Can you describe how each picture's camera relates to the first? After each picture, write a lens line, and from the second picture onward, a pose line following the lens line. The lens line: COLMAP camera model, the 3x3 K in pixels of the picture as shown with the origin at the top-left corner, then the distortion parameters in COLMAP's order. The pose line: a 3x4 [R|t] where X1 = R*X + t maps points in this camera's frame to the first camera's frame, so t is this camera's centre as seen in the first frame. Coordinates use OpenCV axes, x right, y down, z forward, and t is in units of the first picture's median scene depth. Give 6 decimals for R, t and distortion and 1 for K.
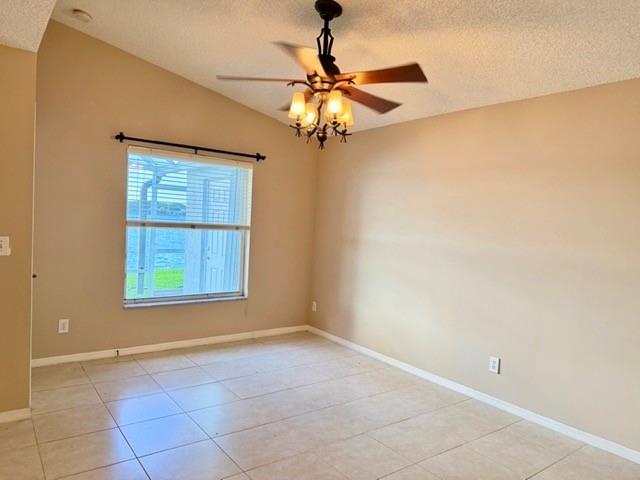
lens RADIAL K [[451.5, 0, 320.9], [0, 451.5, 241.9], [0, 0, 1]] dist [0.053332, -0.064289]
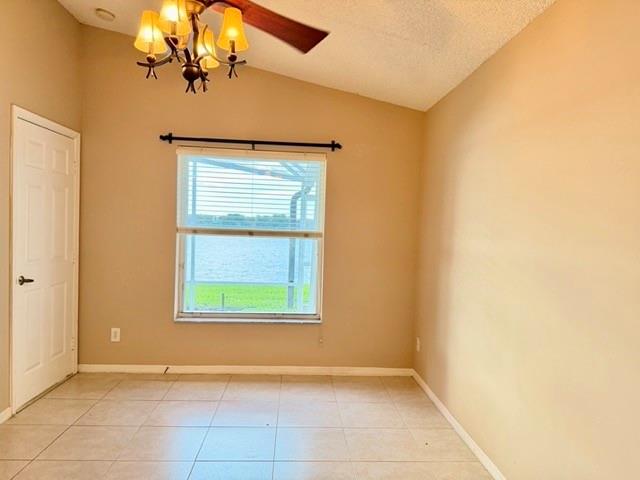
lens RADIAL K [[451.5, 0, 320.9], [0, 451.5, 241.9], [0, 0, 1]] dist [0.053332, -0.064289]
pose [[0.832897, -0.007964, -0.553371, 0.310819], [-0.017691, 0.999002, -0.041005, 0.015138], [0.553146, 0.043943, 0.831925, 0.369963]]
